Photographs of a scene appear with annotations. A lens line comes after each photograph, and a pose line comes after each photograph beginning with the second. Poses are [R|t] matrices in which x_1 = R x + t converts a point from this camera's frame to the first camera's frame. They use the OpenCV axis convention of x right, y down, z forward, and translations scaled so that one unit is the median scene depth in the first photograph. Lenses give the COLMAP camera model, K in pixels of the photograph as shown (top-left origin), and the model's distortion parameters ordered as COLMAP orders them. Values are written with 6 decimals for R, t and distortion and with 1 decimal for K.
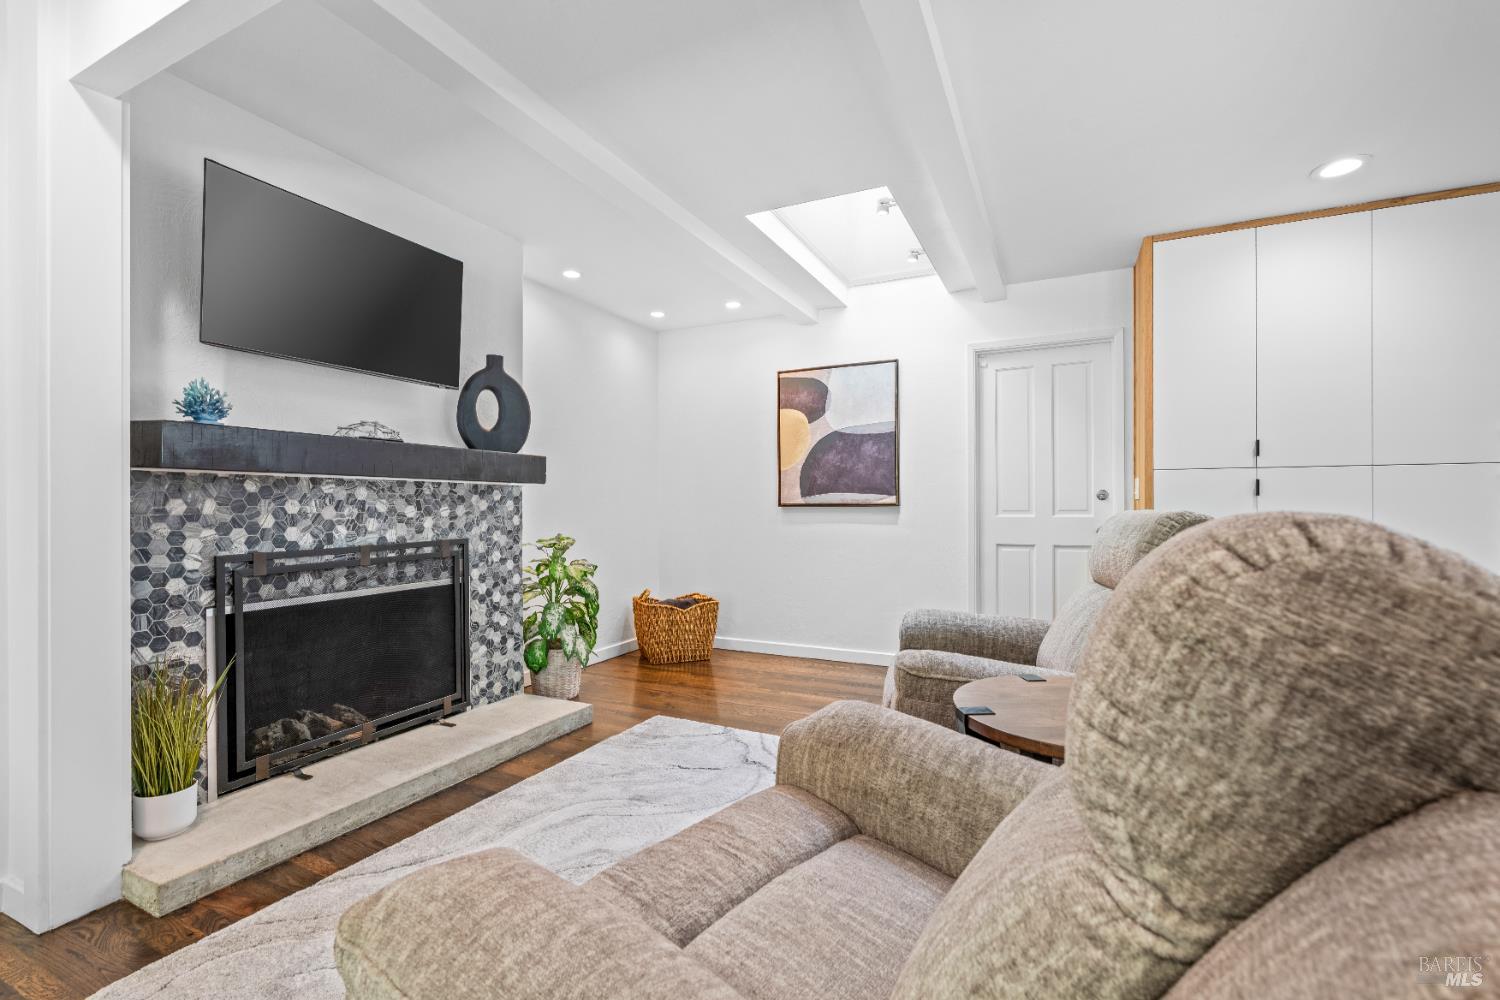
lens RADIAL K [[655.4, 0, 749.5], [0, 655.4, 505.2], [0, 0, 1]] dist [-0.004190, -0.000145]
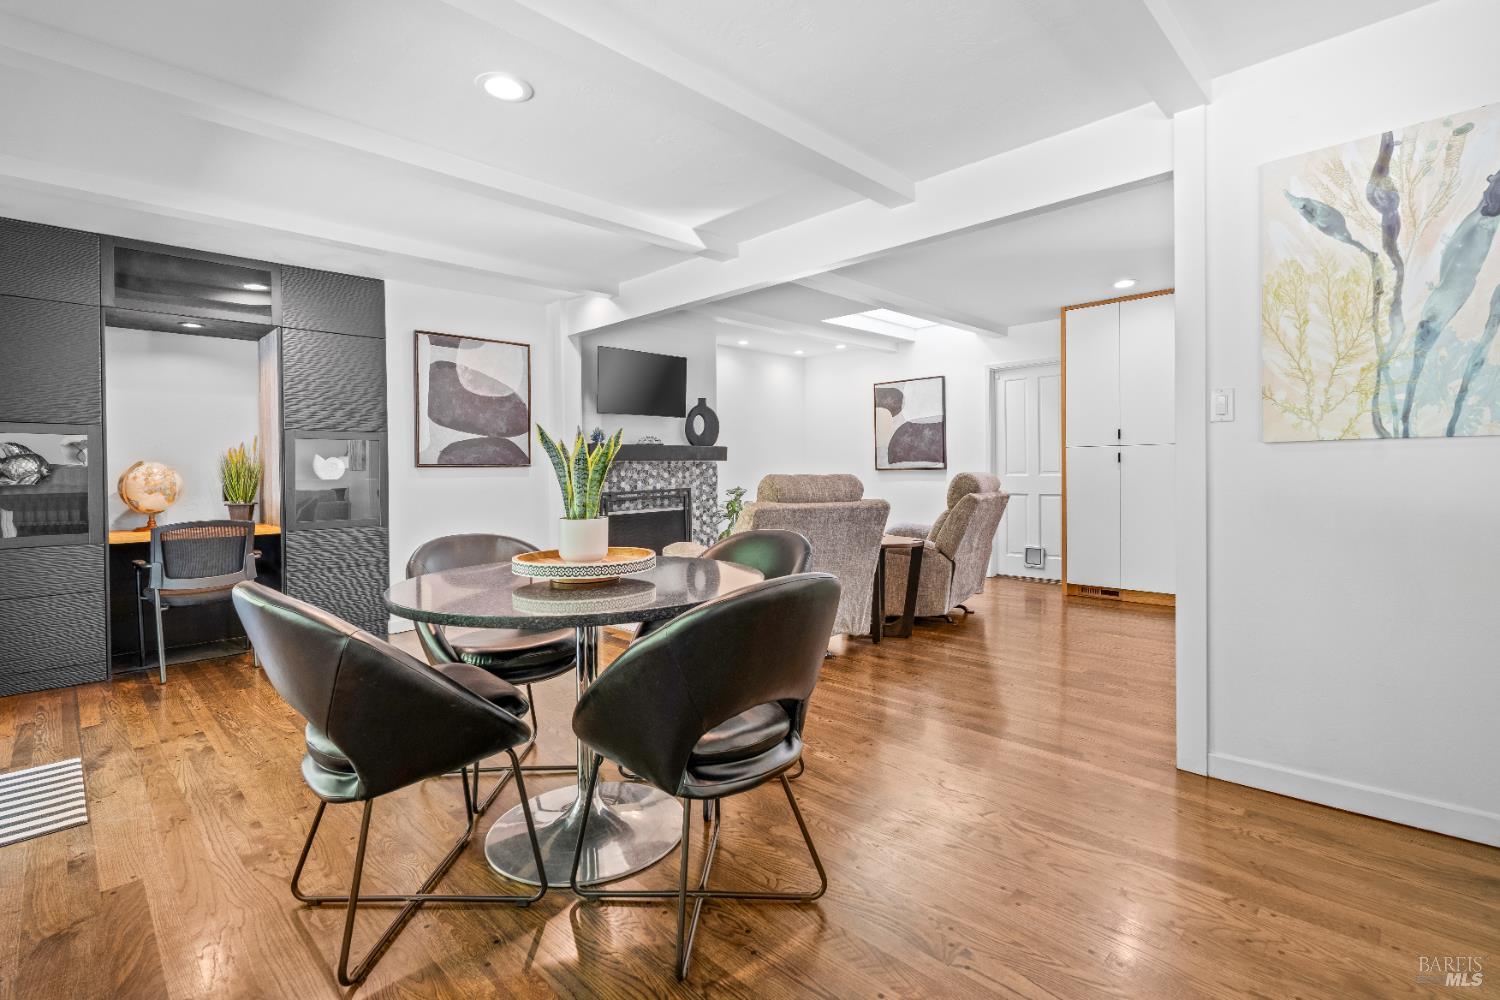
lens RADIAL K [[694.7, 0, 761.0], [0, 694.7, 471.5], [0, 0, 1]] dist [0.000880, 0.000016]
pose [[0.949790, -0.008416, -0.312775, 0.448302], [0.010634, 0.999929, 0.005386, -0.010058], [0.312708, -0.008441, 0.949812, -0.972791]]
